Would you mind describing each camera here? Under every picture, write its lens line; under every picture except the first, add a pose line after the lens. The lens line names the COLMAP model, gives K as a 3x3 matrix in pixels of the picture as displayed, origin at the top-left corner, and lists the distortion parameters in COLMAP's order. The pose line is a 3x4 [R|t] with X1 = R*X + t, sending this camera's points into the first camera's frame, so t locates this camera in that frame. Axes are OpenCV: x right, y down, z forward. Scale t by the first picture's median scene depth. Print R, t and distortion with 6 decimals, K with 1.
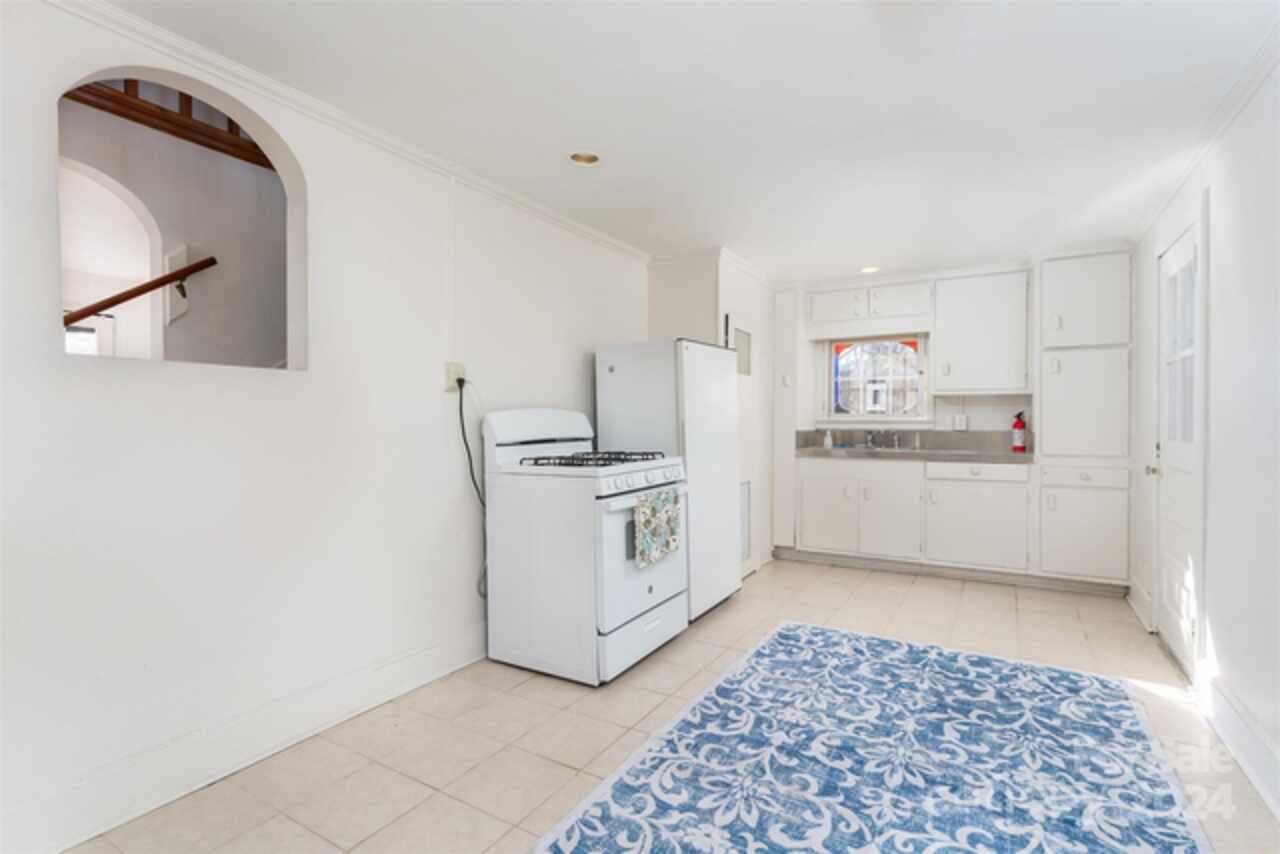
lens RADIAL K [[608.7, 0, 636.2], [0, 608.7, 423.9], [0, 0, 1]] dist [-0.002324, -0.001572]
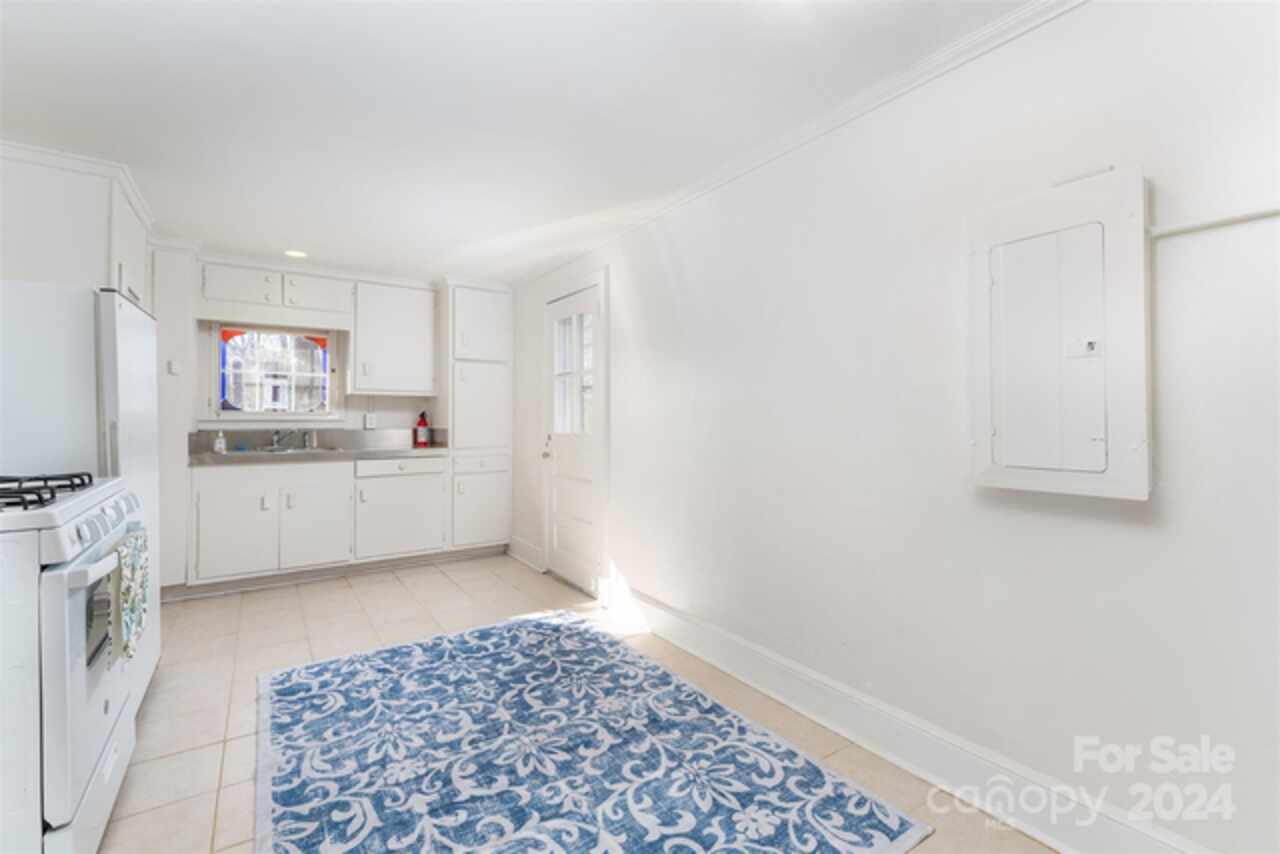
lens RADIAL K [[561.5, 0, 634.0], [0, 561.5, 407.8], [0, 0, 1]] dist [-0.005173, 0.002482]
pose [[0.421354, 0.017162, 0.906734, -0.261058], [0.007665, 0.999718, -0.022484, -0.000435], [-0.906864, 0.016424, 0.421104, 0.310792]]
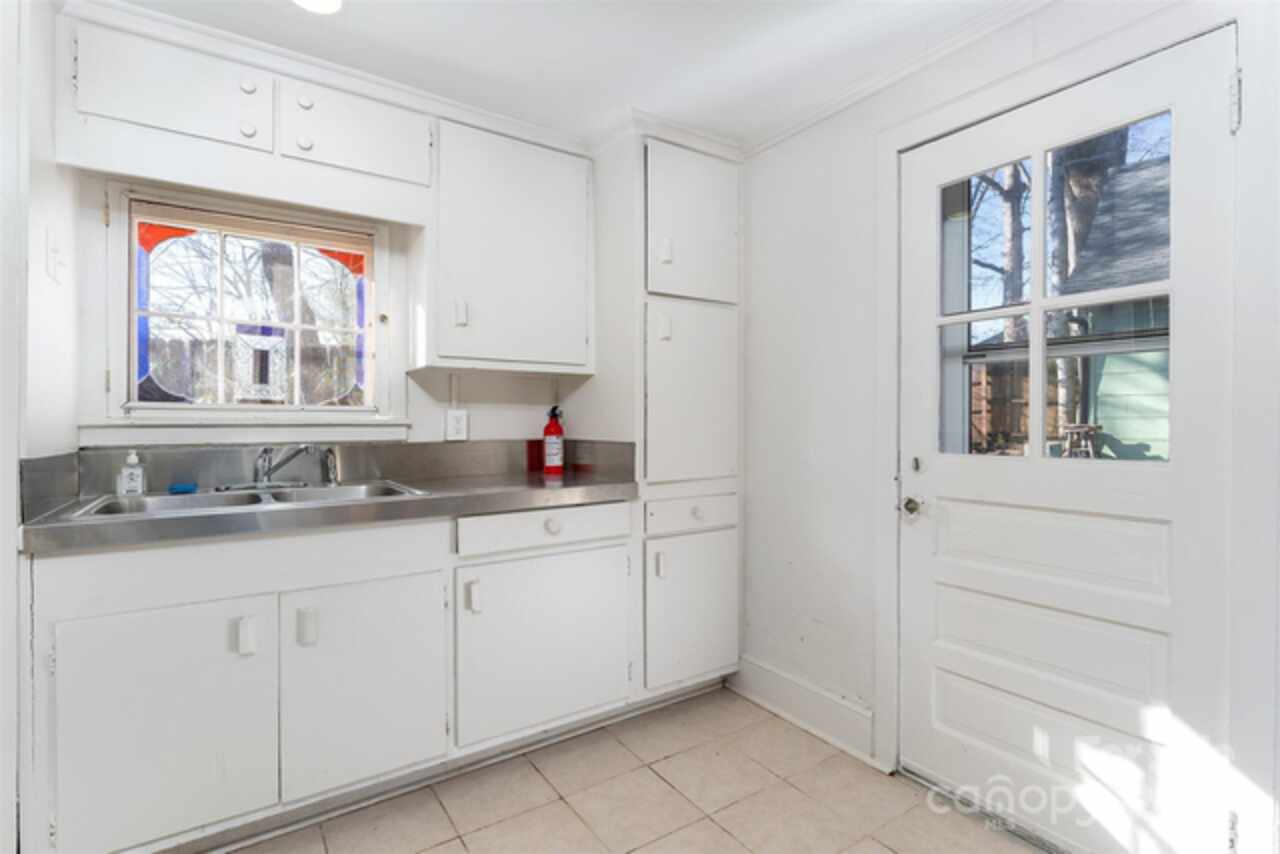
lens RADIAL K [[608.7, 0, 641.2], [0, 608.7, 421.5], [0, 0, 1]] dist [-0.002324, -0.001572]
pose [[0.416575, -0.001914, 0.909099, 0.229234], [0.008582, 0.999962, -0.001827, -0.005650], [-0.909061, 0.008563, 0.416575, 1.106912]]
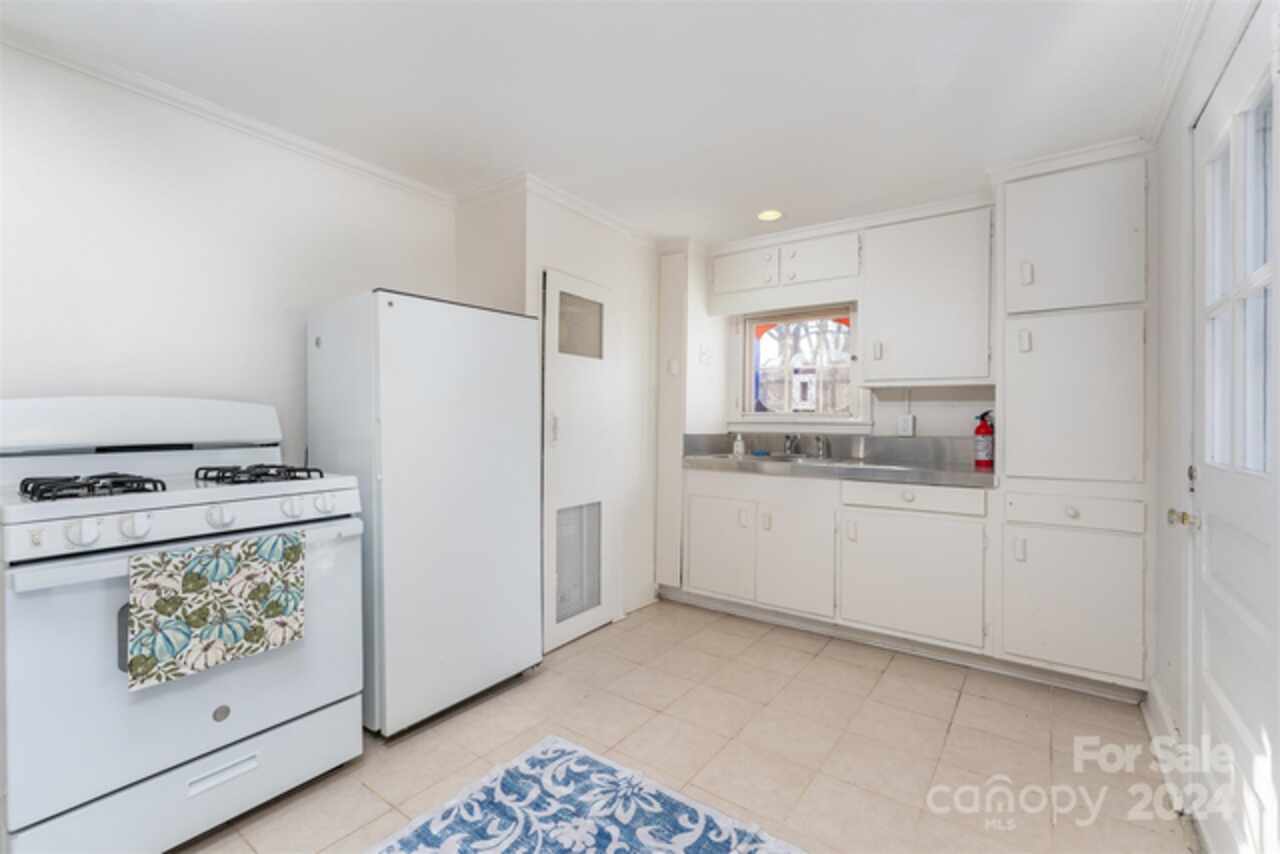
lens RADIAL K [[561.5, 0, 635.2], [0, 561.5, 416.5], [0, 0, 1]] dist [-0.005173, 0.002482]
pose [[0.996292, 0.008351, -0.085630, 0.458799], [-0.009491, 0.999872, -0.012911, -0.002234], [0.085512, 0.013676, 0.996243, 0.517254]]
